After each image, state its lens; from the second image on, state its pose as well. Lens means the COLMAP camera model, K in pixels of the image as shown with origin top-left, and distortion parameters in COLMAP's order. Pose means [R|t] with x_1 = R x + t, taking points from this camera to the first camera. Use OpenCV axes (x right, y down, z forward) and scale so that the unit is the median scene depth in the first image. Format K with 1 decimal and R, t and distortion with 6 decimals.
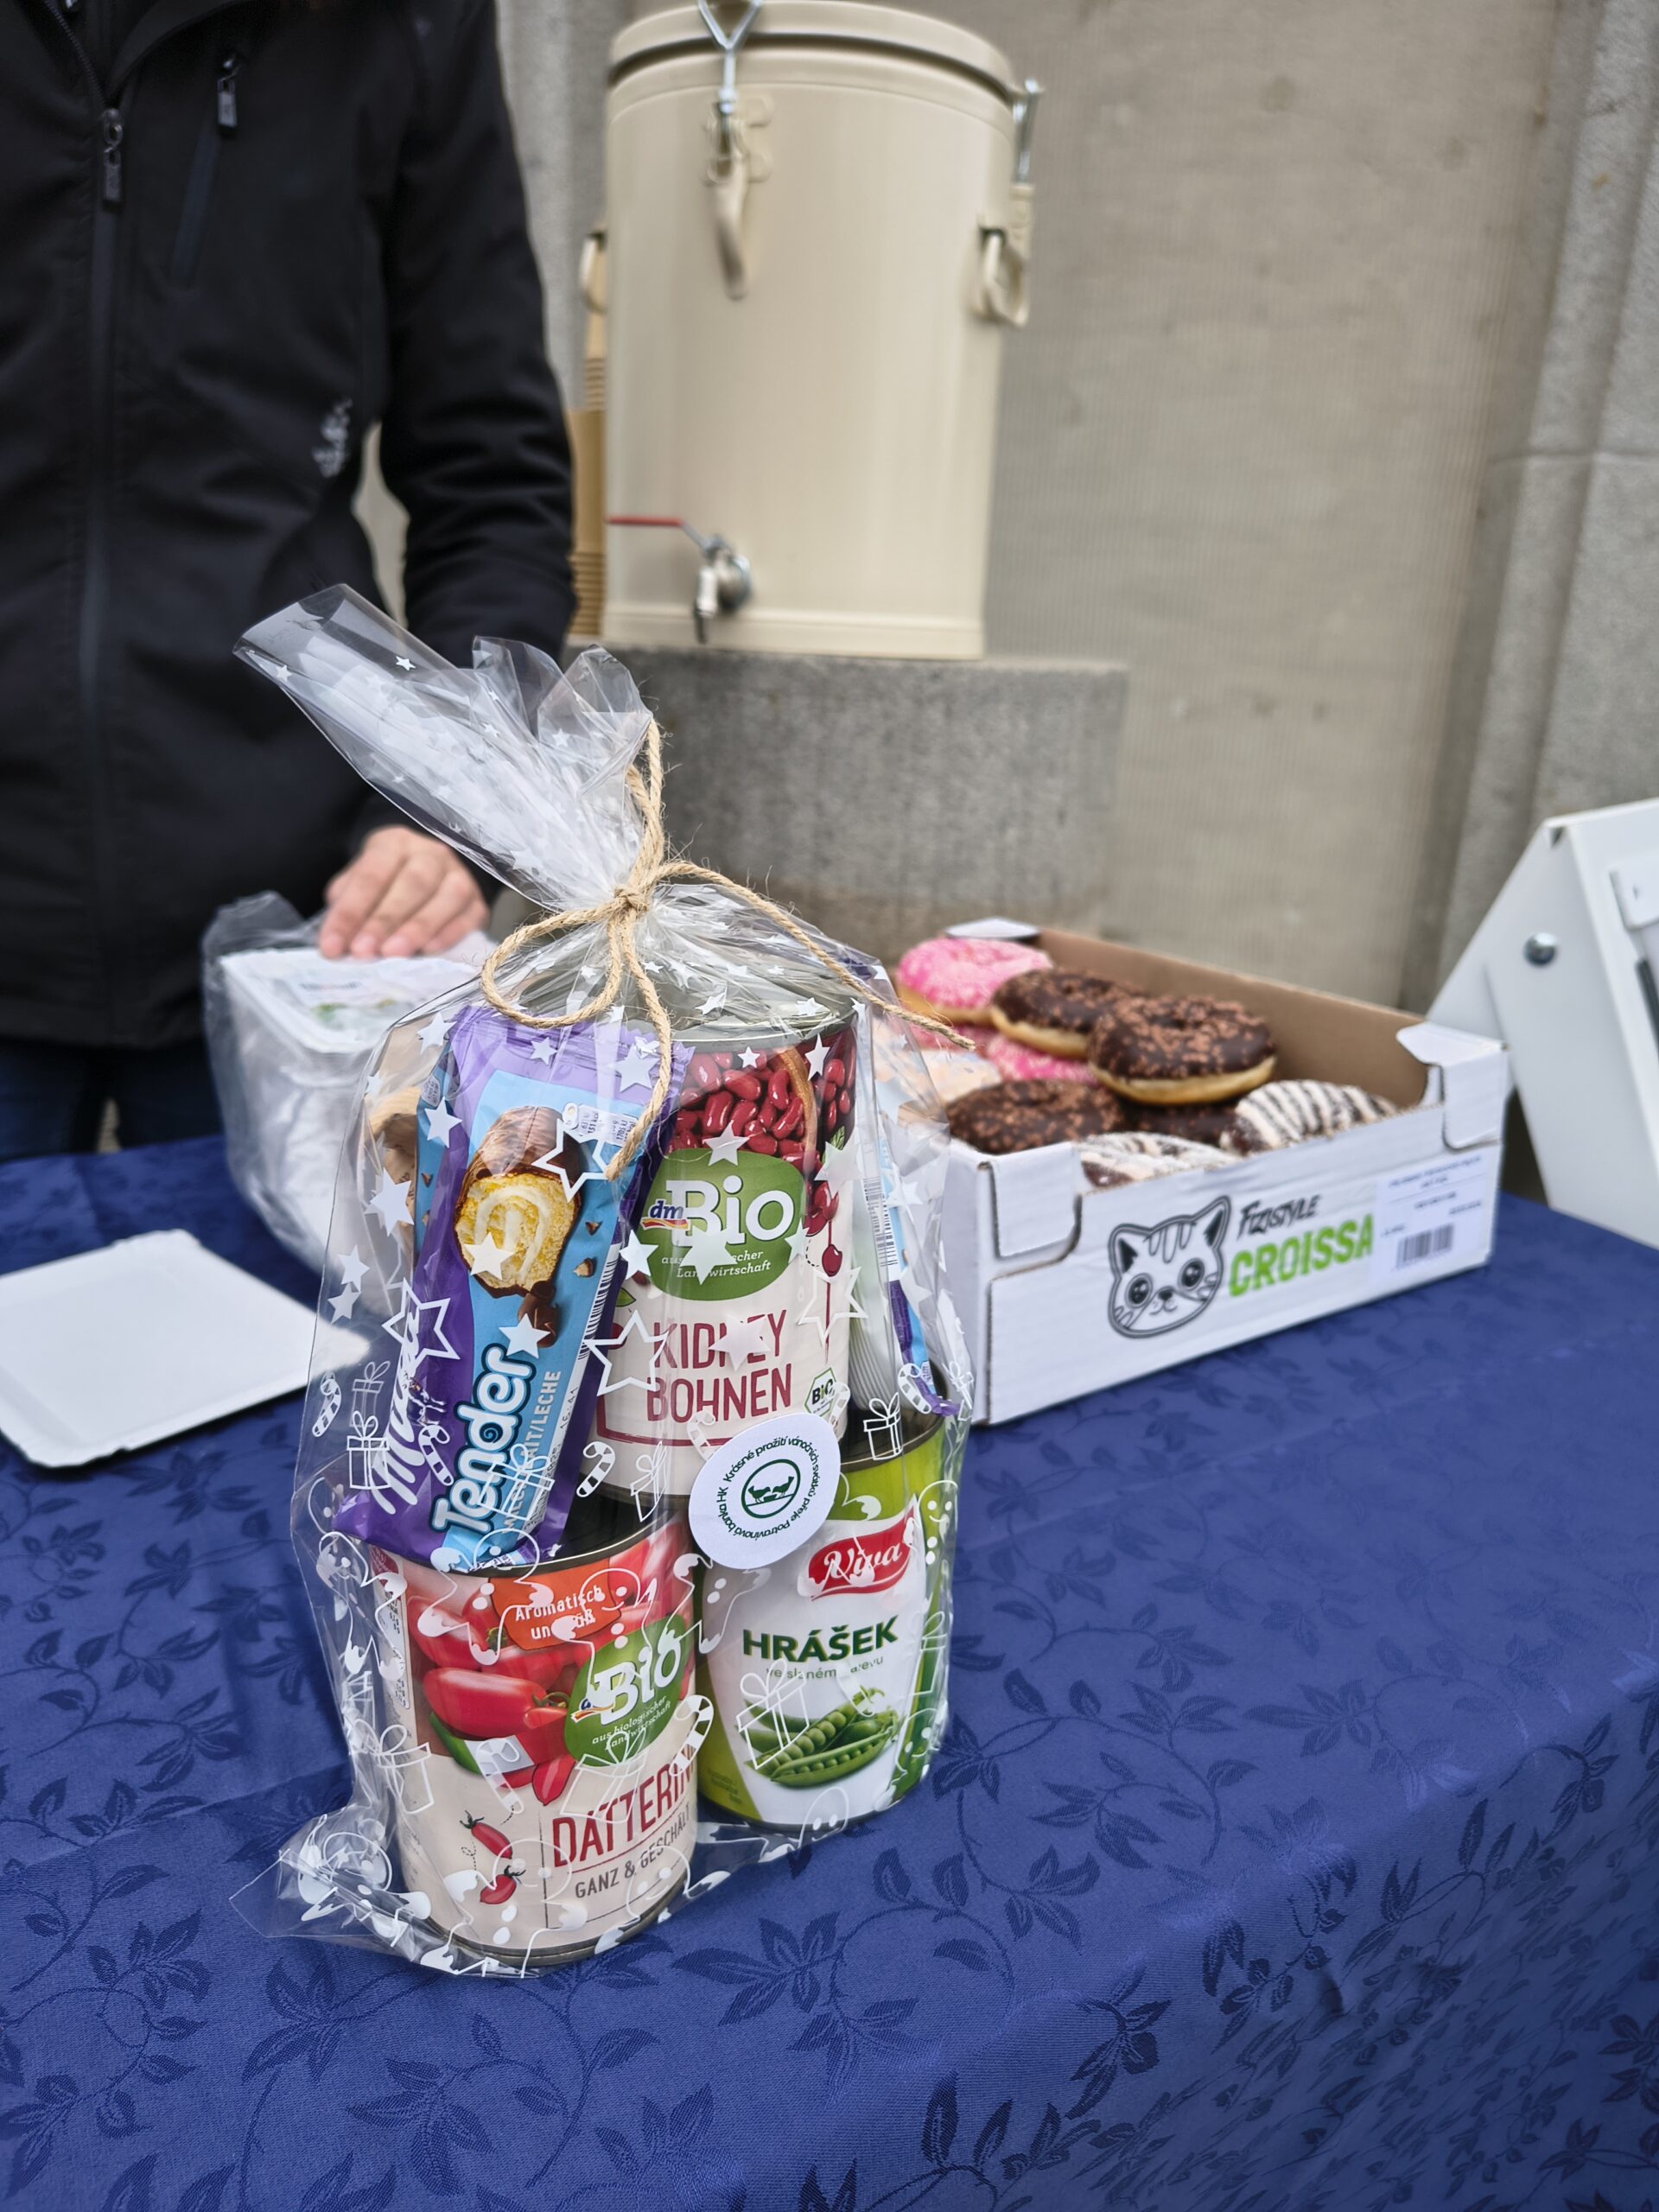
lens RADIAL K [[1515.8, 0, 829.5], [0, 1515.8, 1106.0], [0, 0, 1]] dist [0.062988, -0.064317]
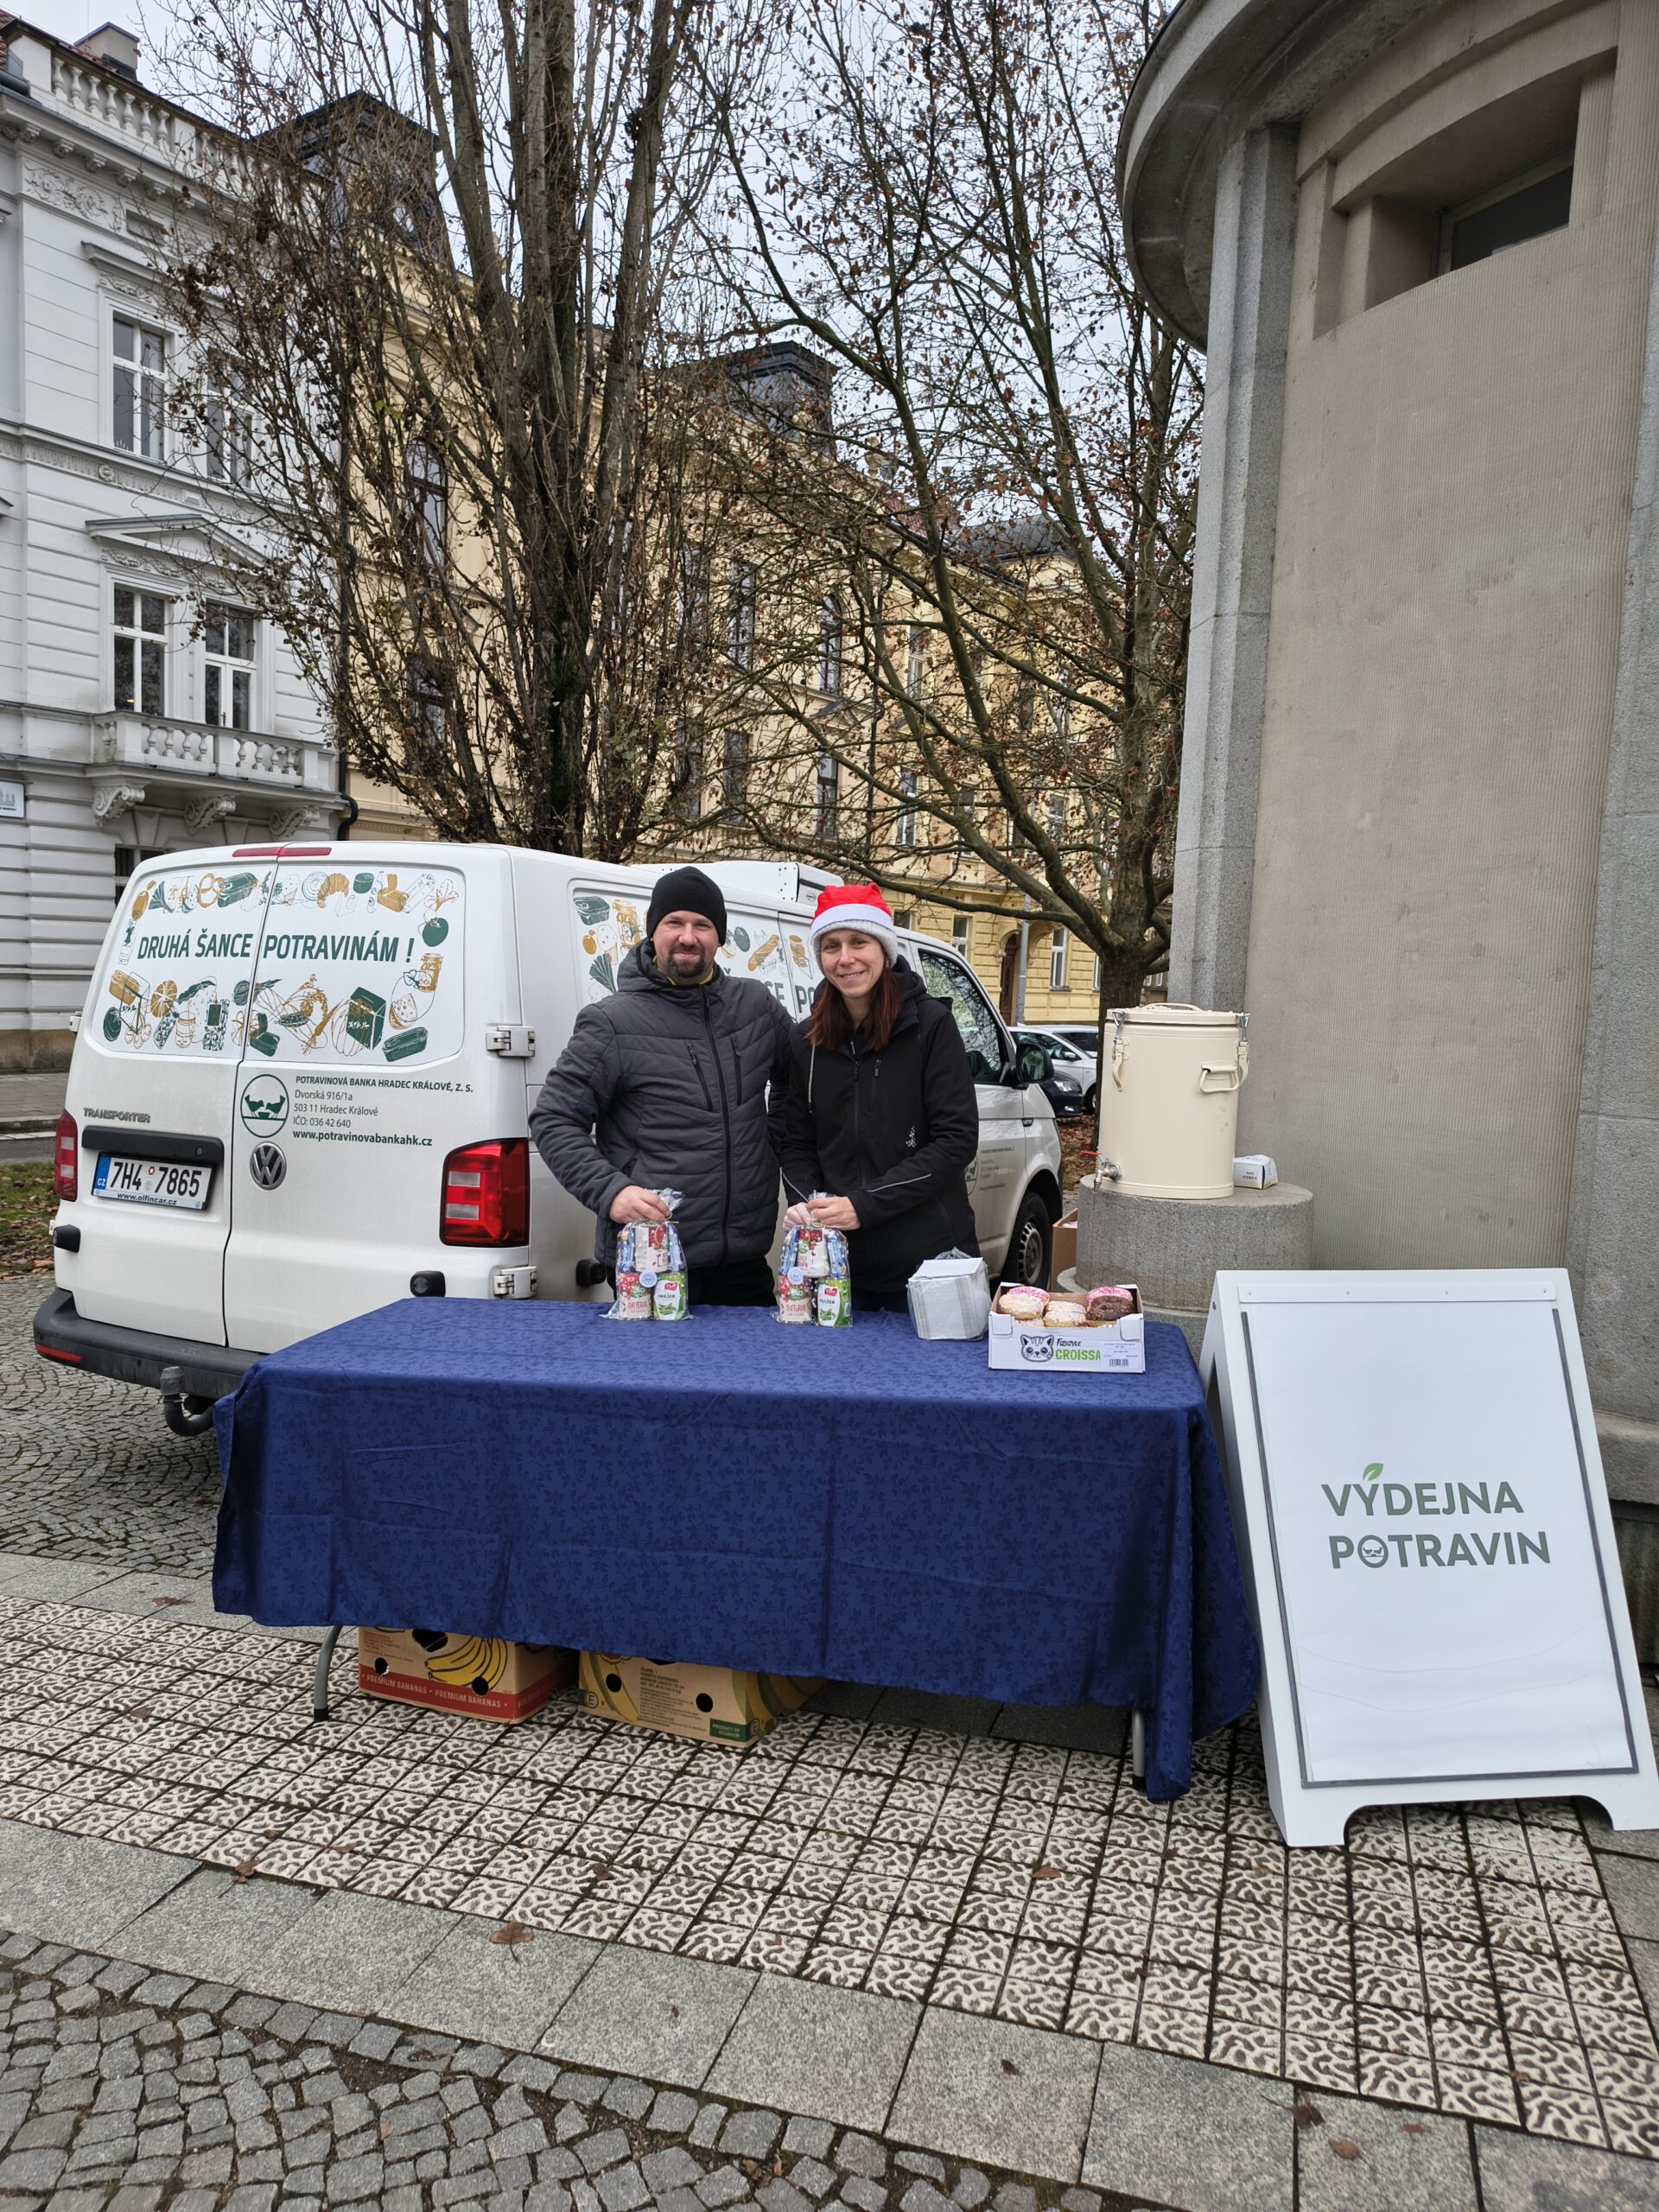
lens RADIAL K [[1515.8, 0, 829.5], [0, 1515.8, 1106.0], [0, 0, 1]] dist [0.062988, -0.064317]
pose [[0.760641, 0.040419, -0.647913, 1.485761], [-0.194178, 0.966531, -0.167666, 0.159358], [0.619452, 0.253344, 0.743032, -1.688548]]
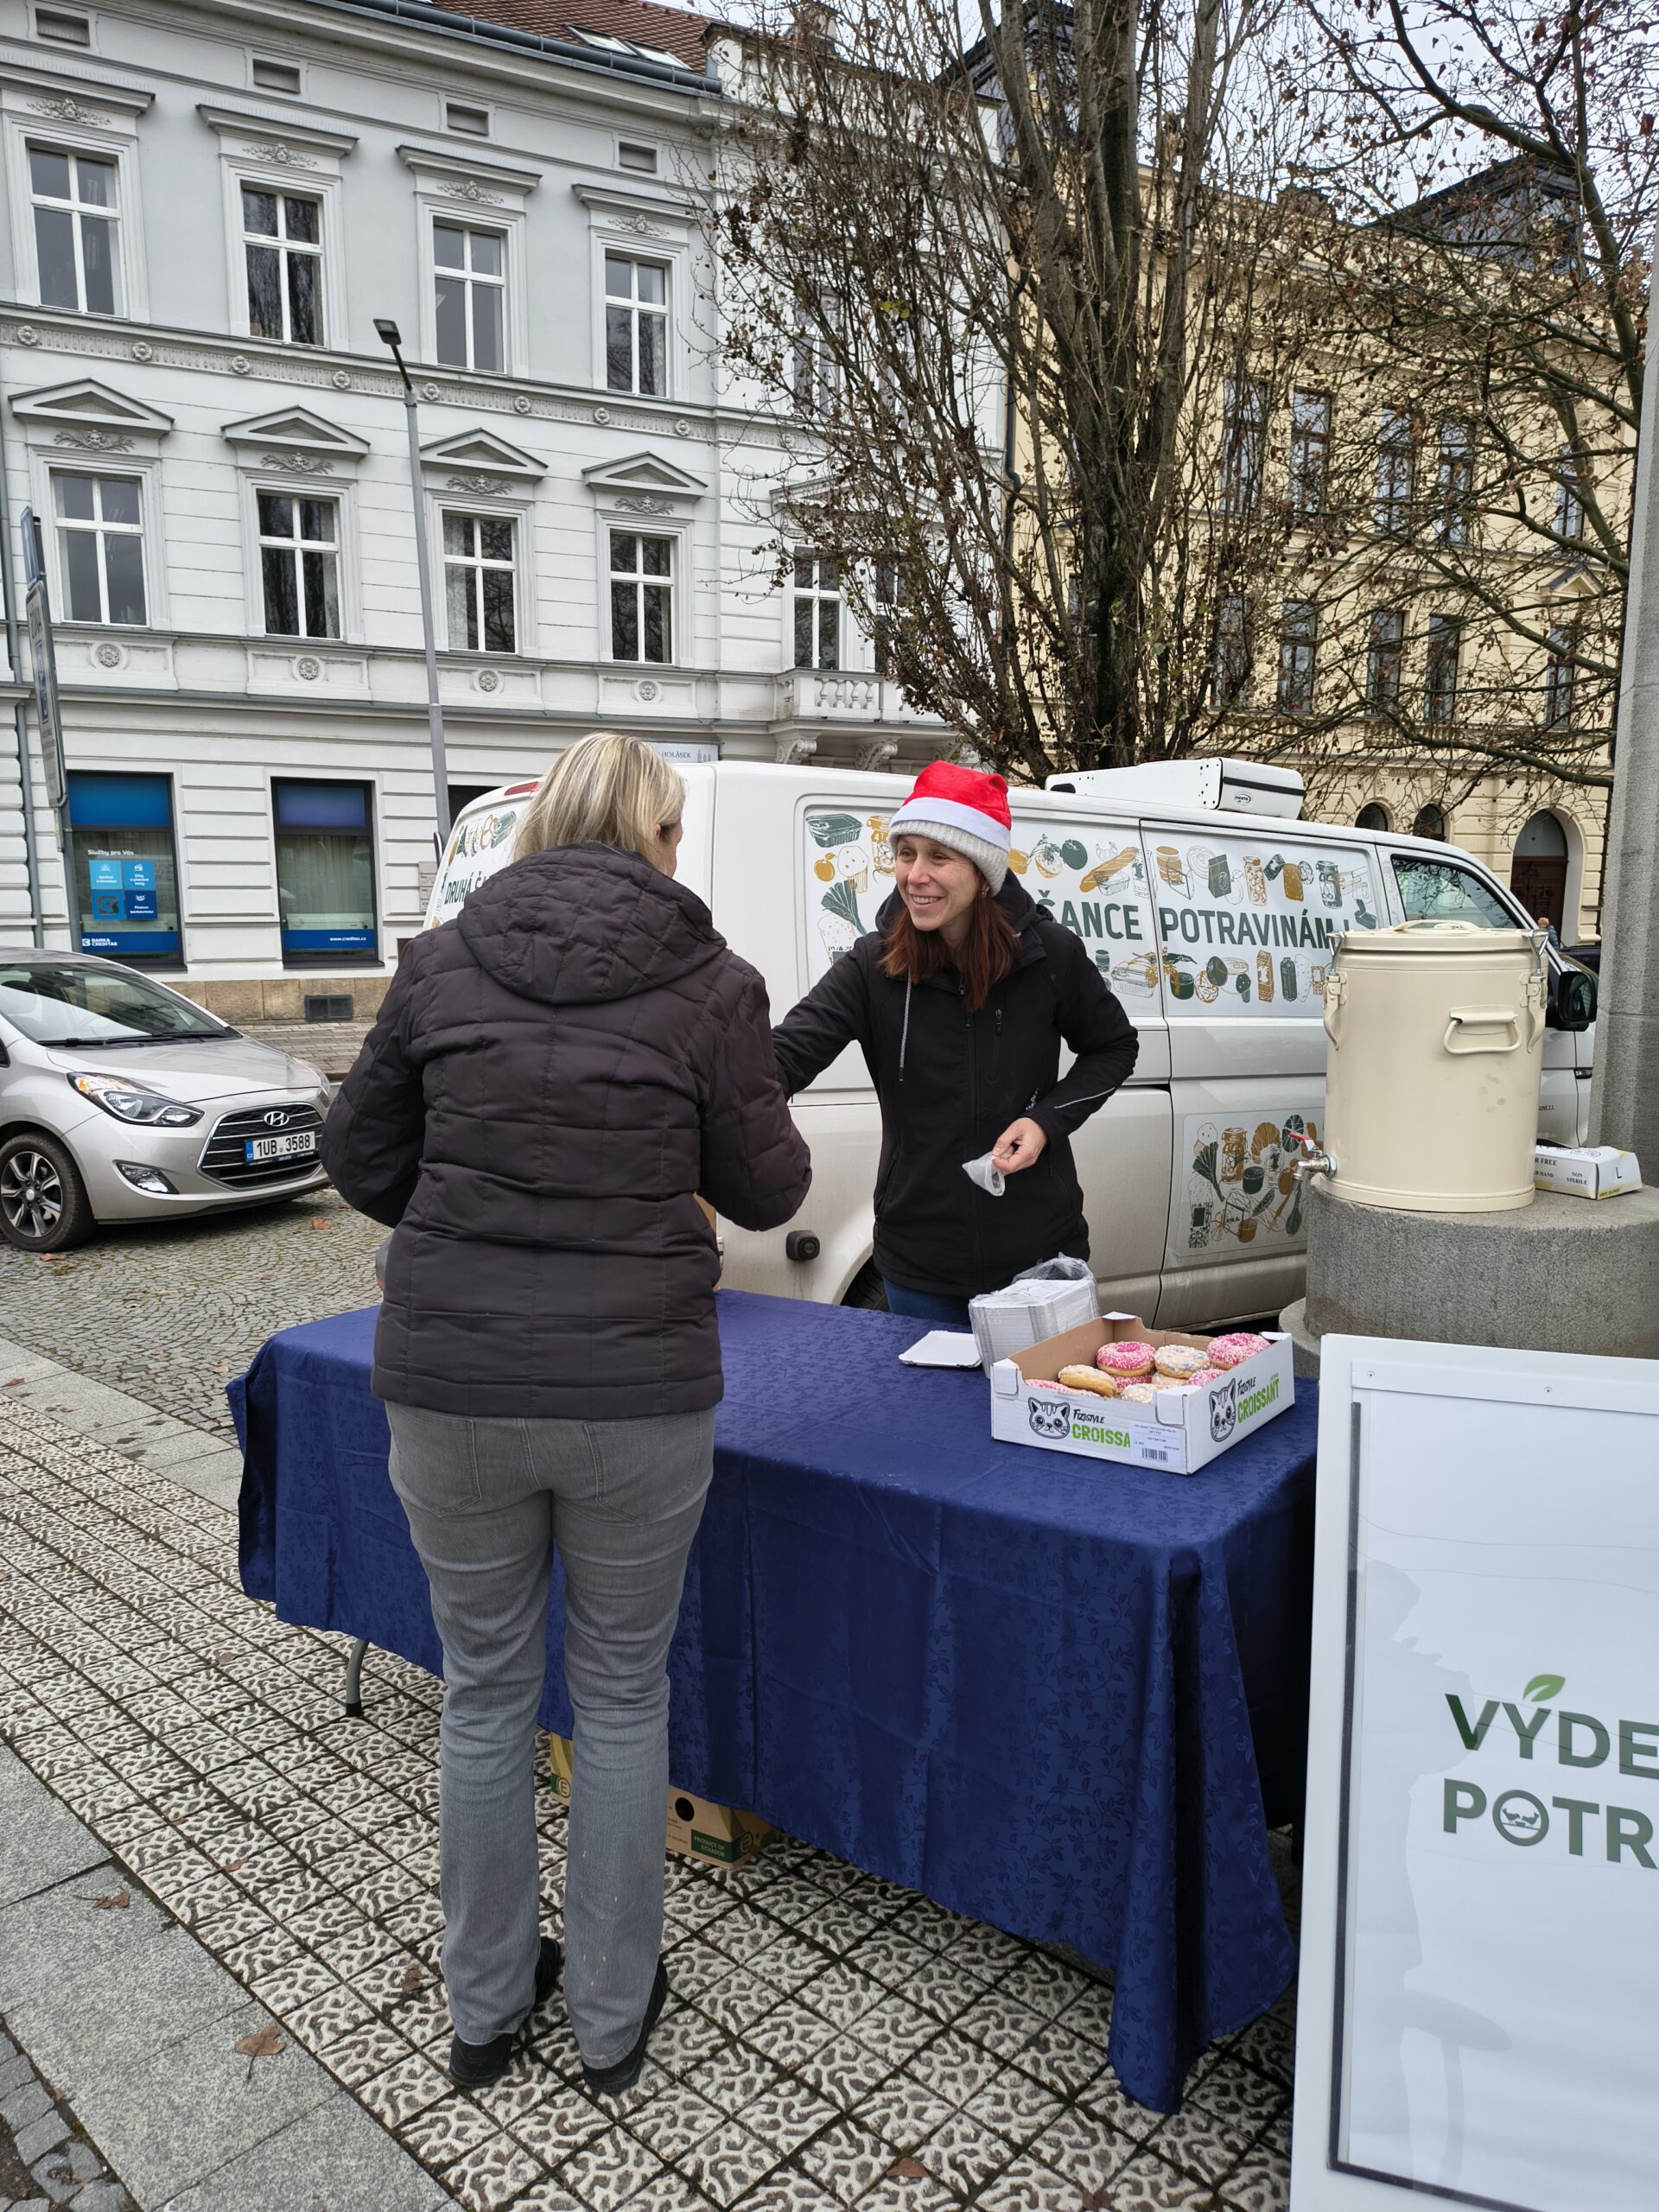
lens RADIAL K [[1527.9, 0, 829.5], [0, 1527.9, 1106.0], [0, 0, 1]] dist [0.048033, -0.053925]
pose [[0.383260, 0.085784, -0.919648, 1.654770], [-0.254513, 0.966939, -0.015873, -0.206385], [0.887882, 0.240145, 0.392422, -0.509639]]
